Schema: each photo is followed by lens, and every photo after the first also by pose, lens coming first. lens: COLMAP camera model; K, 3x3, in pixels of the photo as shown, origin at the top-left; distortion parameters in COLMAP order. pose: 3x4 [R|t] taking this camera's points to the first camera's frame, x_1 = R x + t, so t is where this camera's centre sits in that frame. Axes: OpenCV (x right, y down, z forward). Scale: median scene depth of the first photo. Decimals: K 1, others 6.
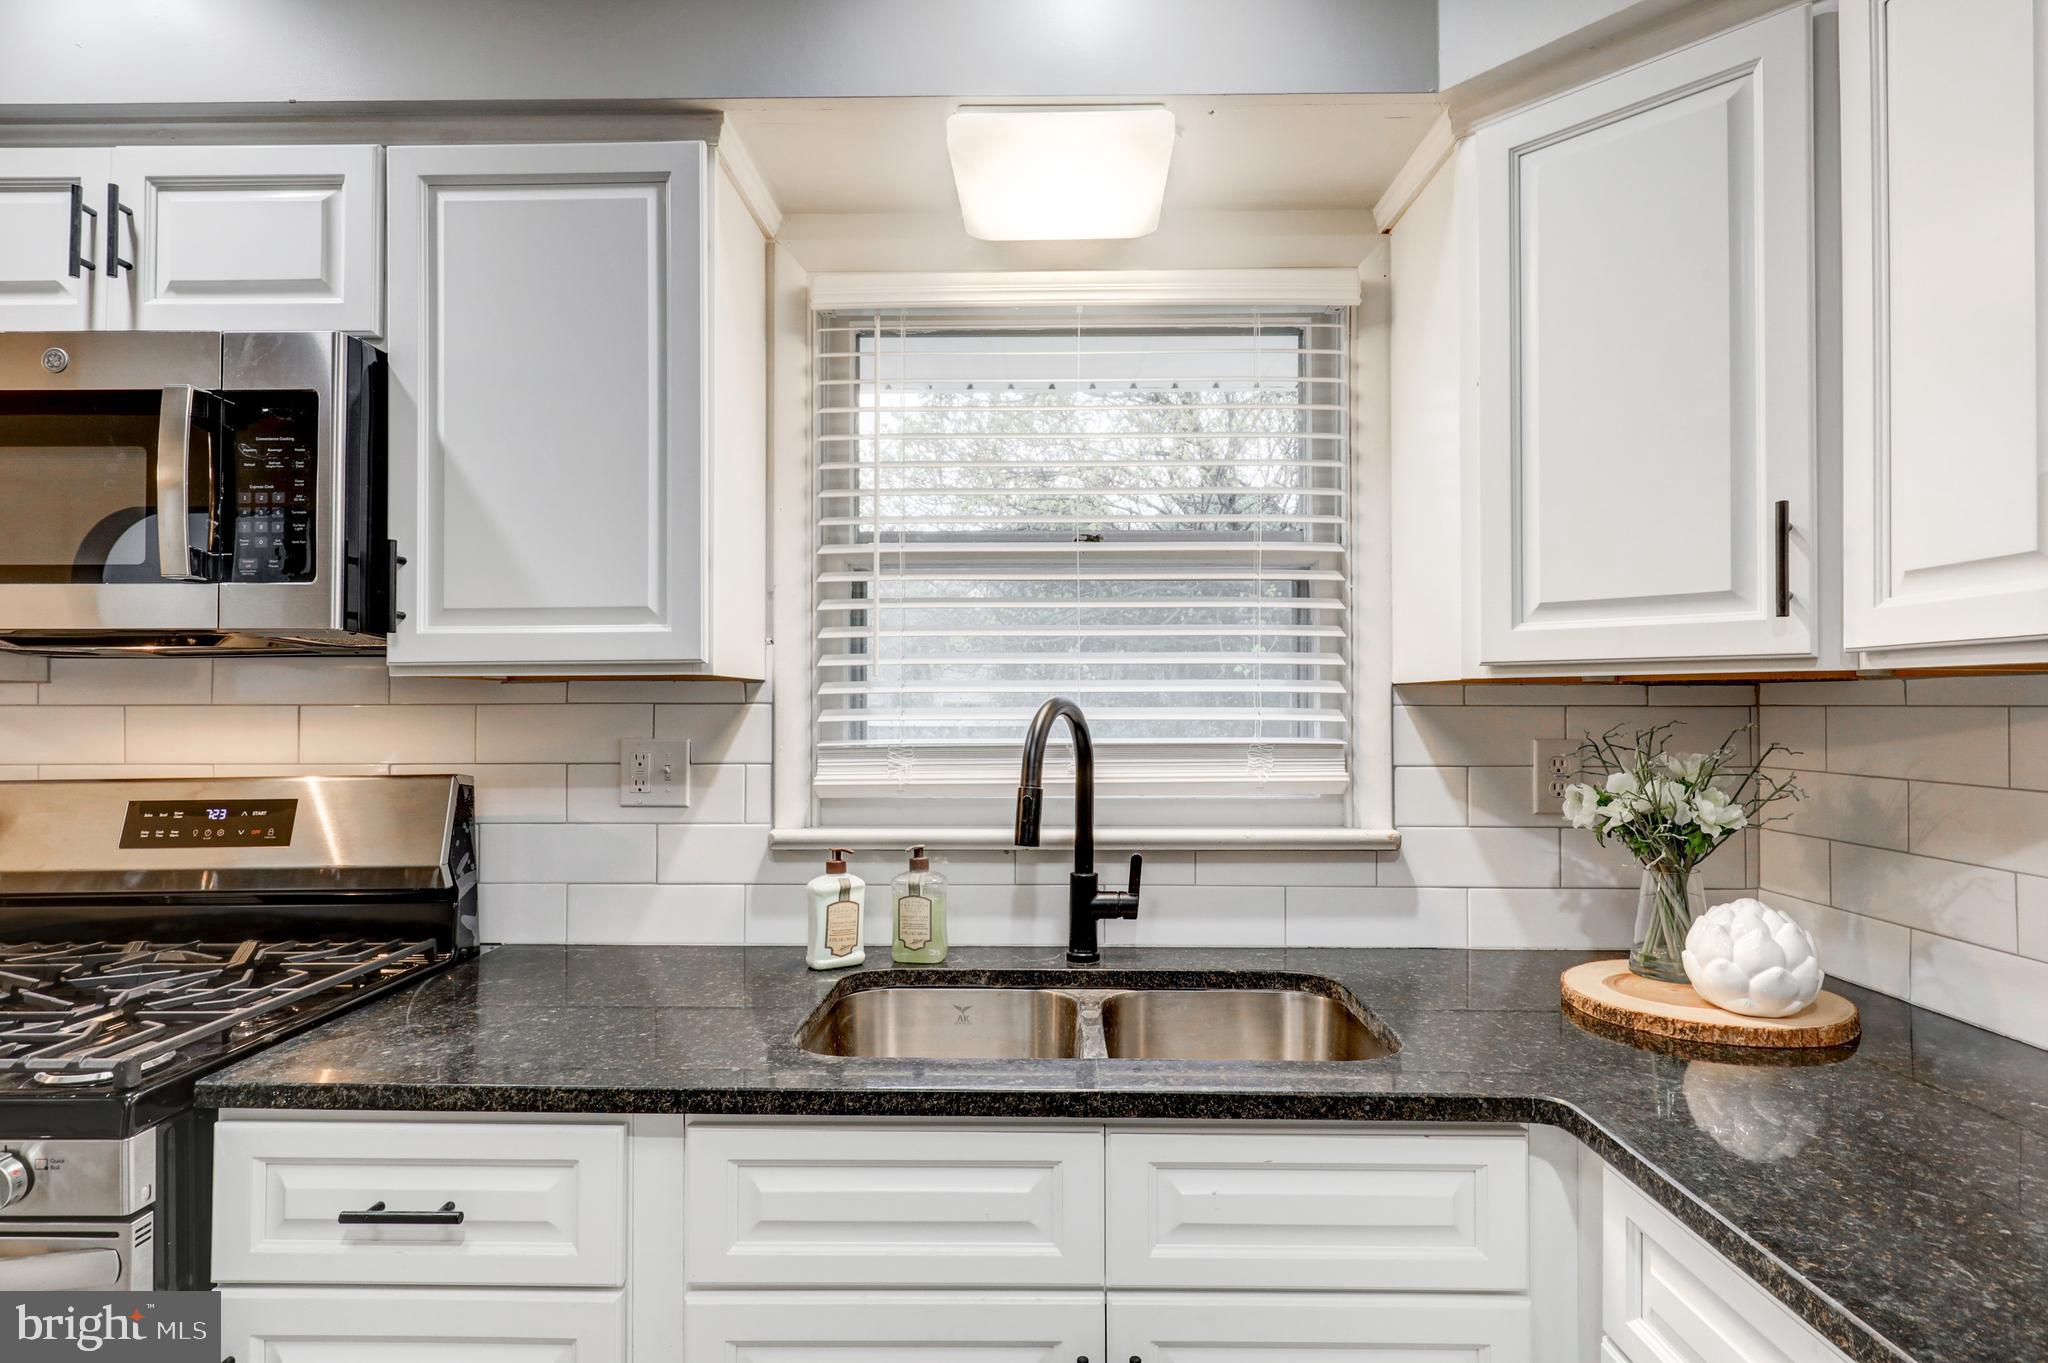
lens RADIAL K [[1050.5, 0, 1039.3], [0, 1050.5, 689.0], [0, 0, 1]] dist [0.000492, -0.000184]
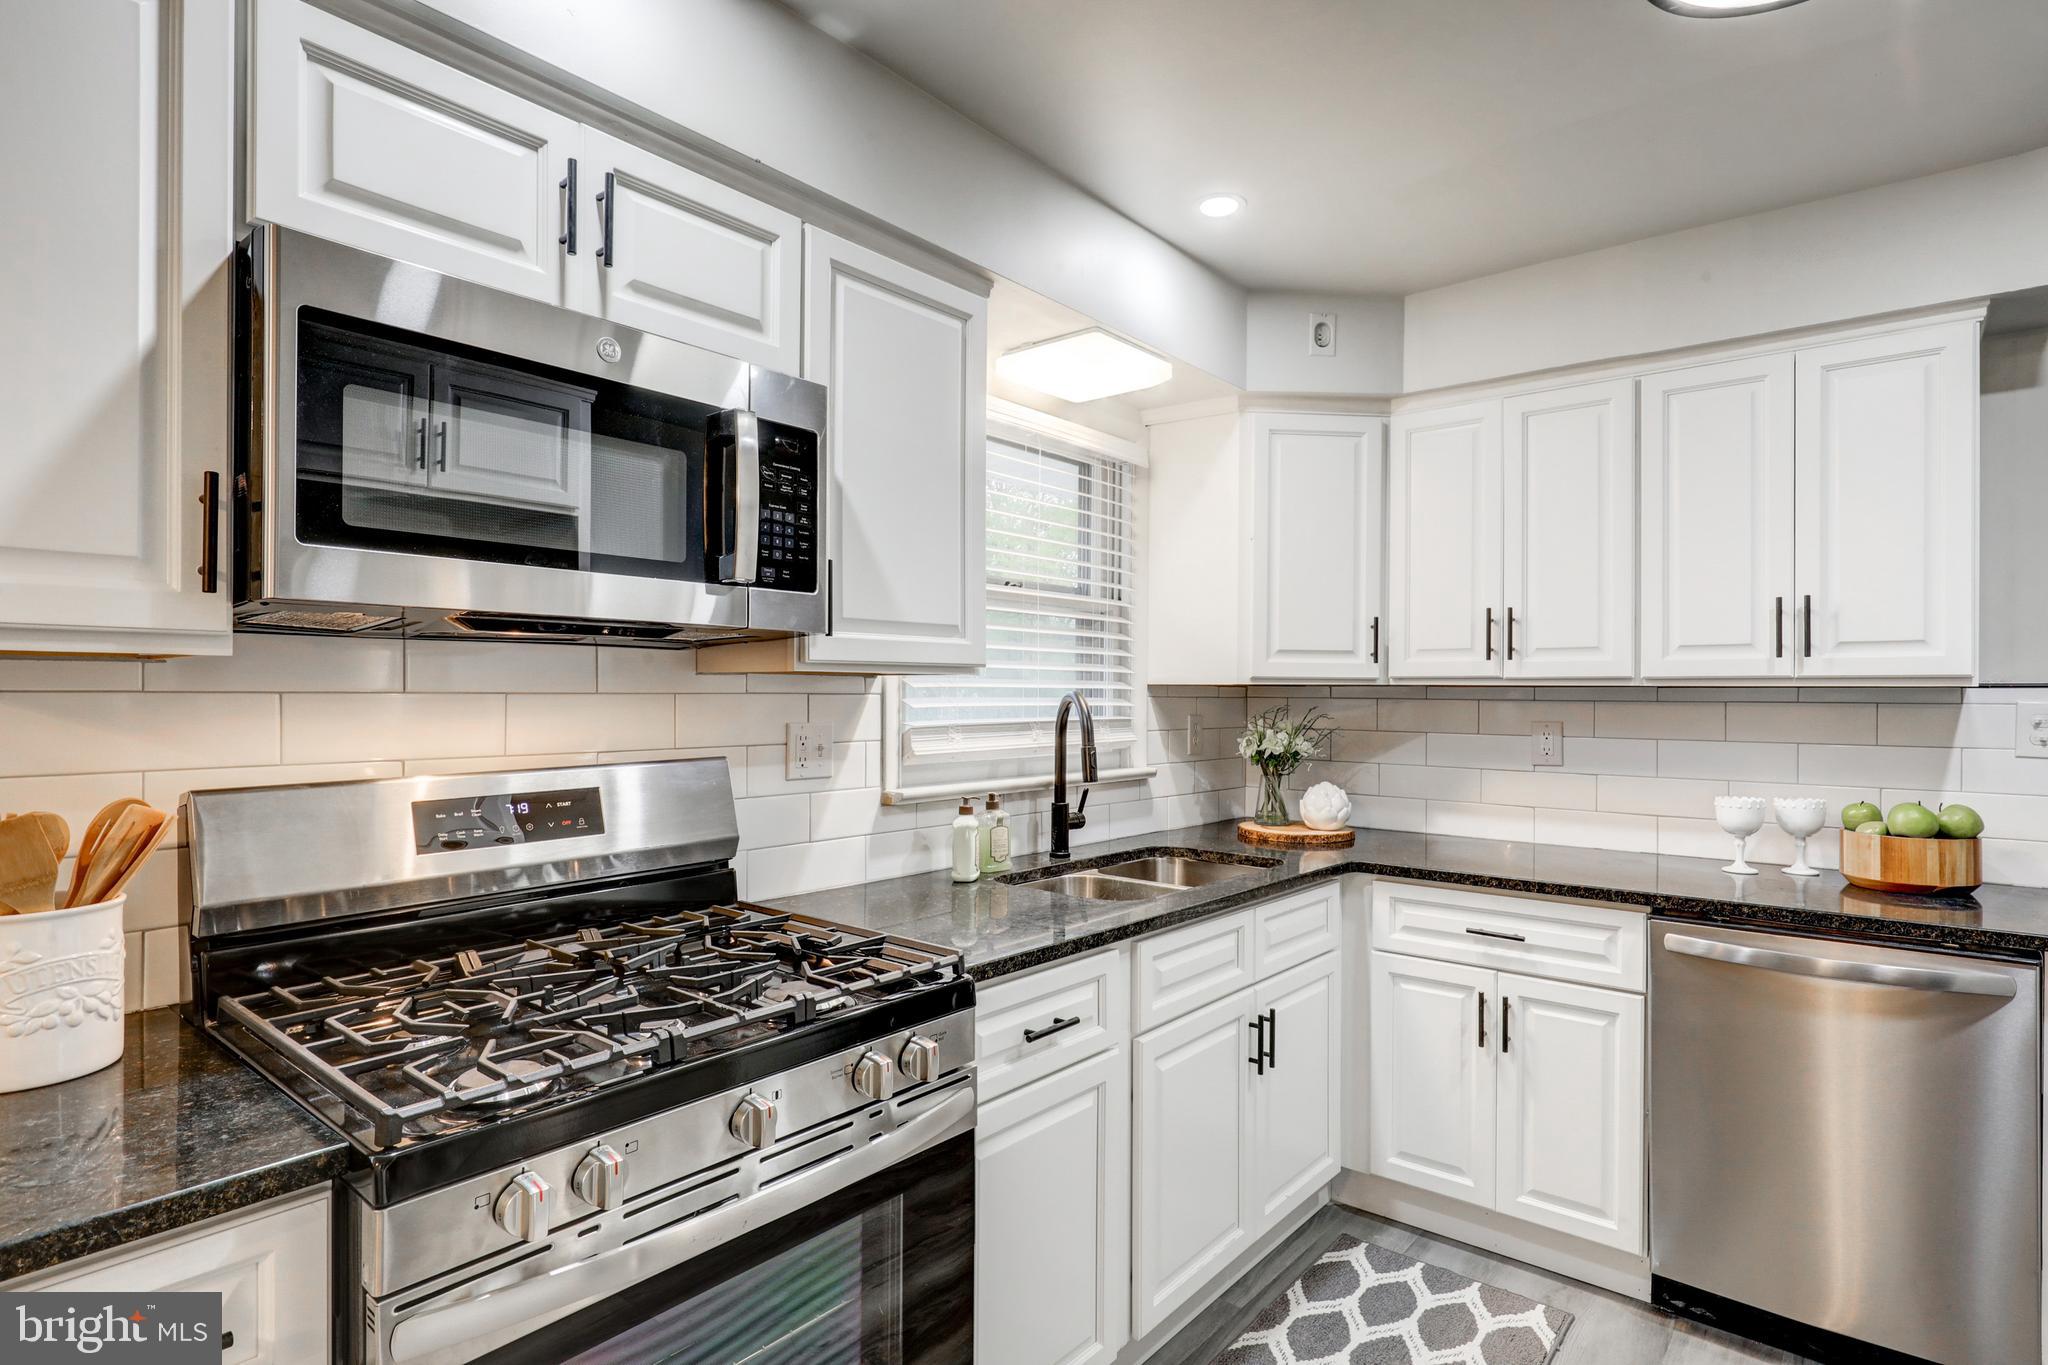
lens RADIAL K [[1050.5, 0, 1026.6], [0, 1050.5, 690.7], [0, 0, 1]] dist [0.000492, -0.000184]
pose [[0.631228, 0.006868, 0.775567, -1.285452], [-0.019109, 0.999795, 0.006698, -0.002621], [-0.775362, -0.019048, 0.631230, 0.047816]]
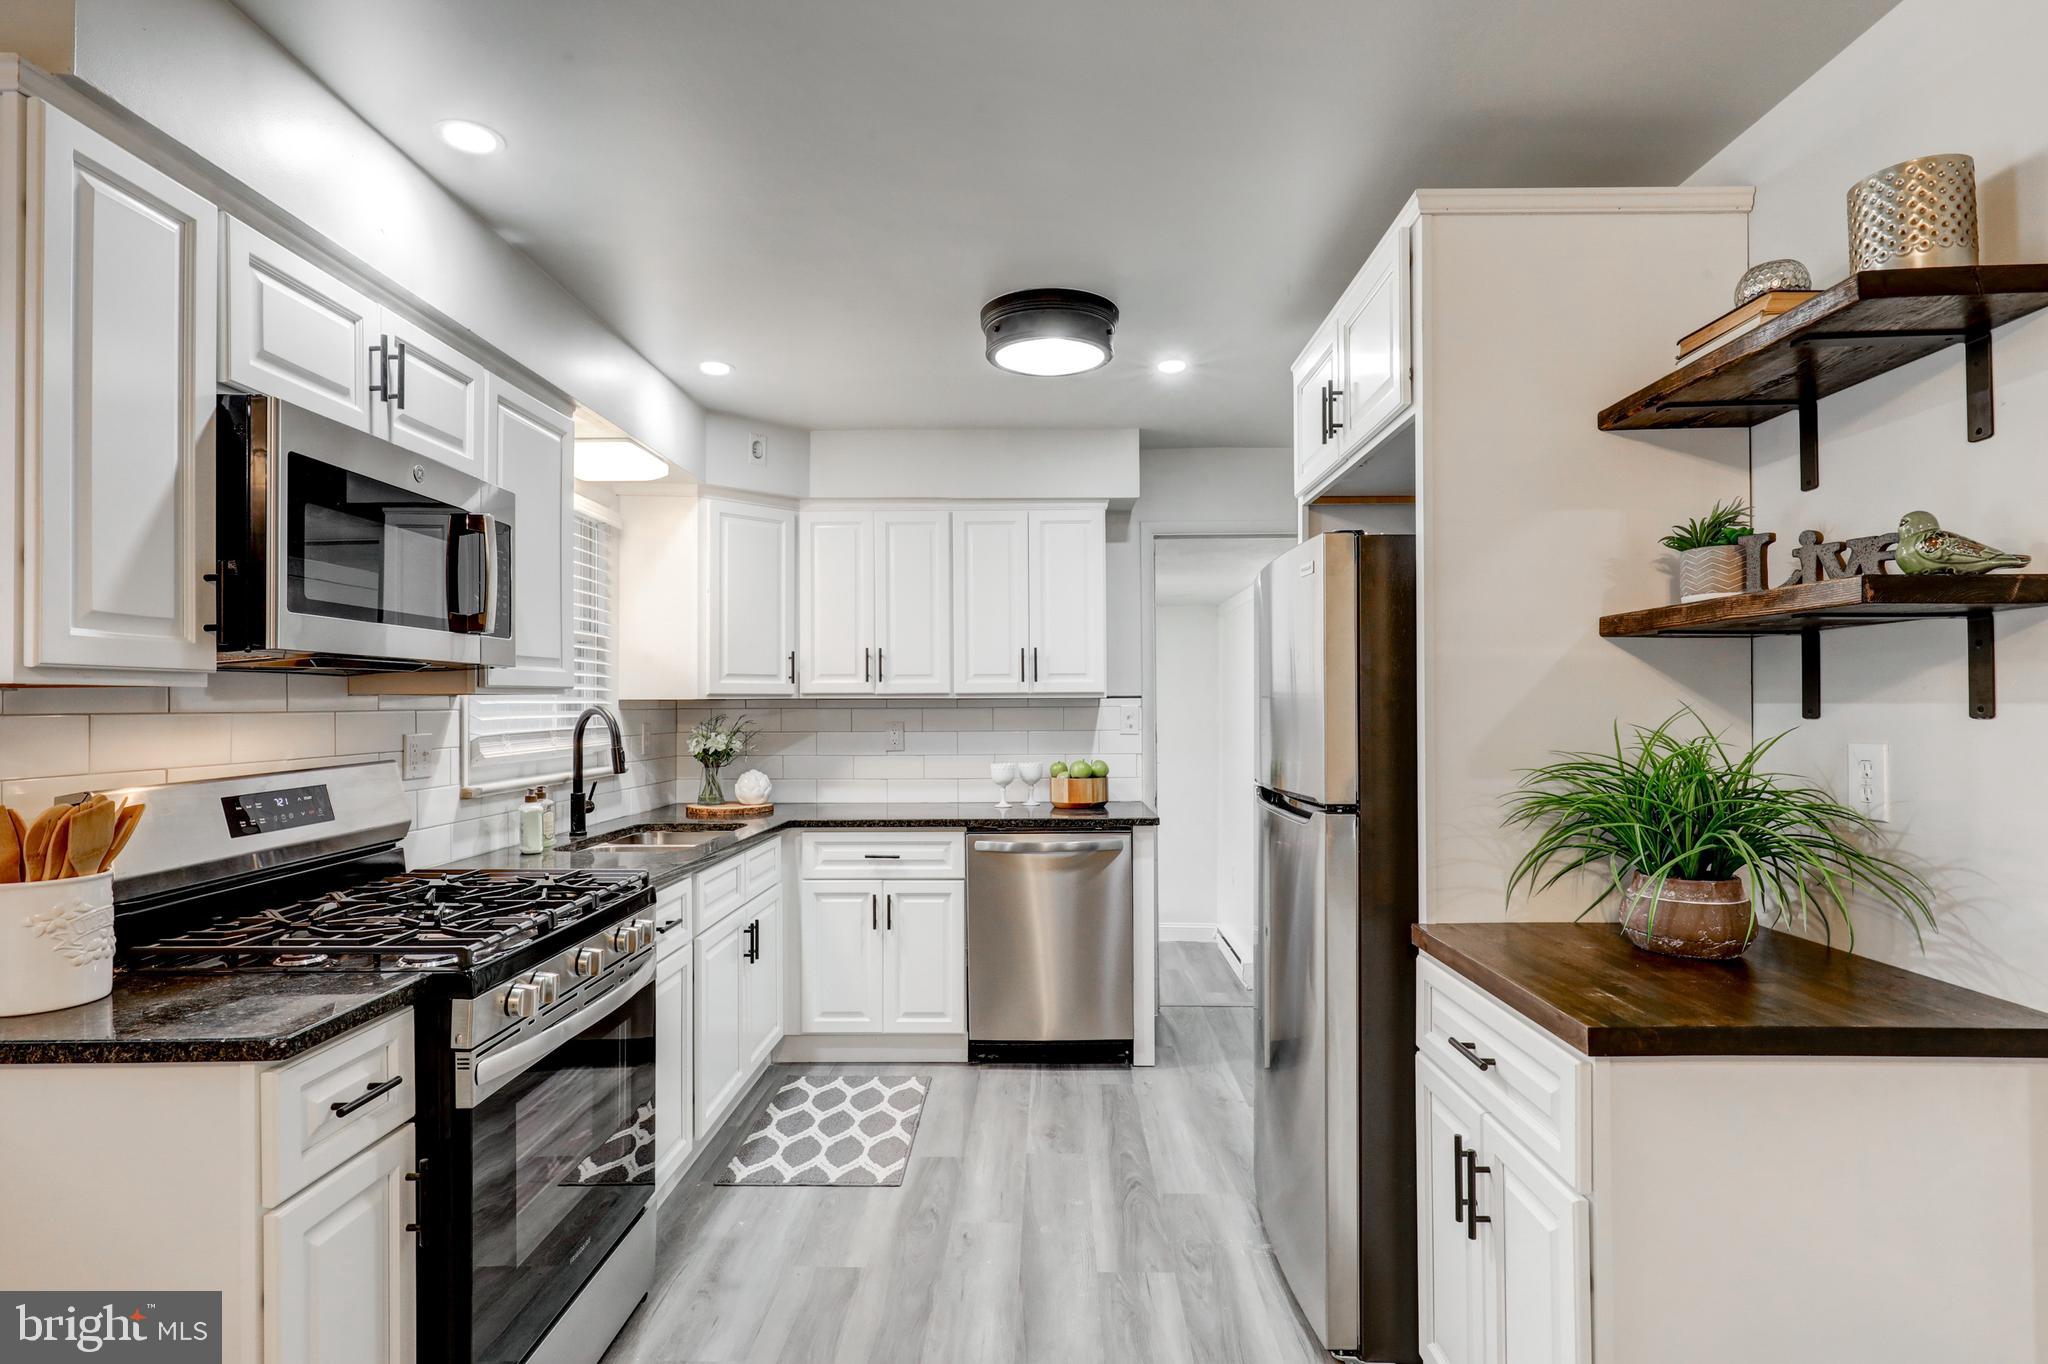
lens RADIAL K [[1050.5, 0, 1023.1], [0, 1050.5, 688.9], [0, 0, 1]] dist [0.000492, -0.000184]
pose [[0.010089, 0.015377, 0.999831, -2.088008], [-0.010332, 0.999830, -0.015273, -0.002705], [-0.999896, -0.010176, 0.010246, 0.132695]]
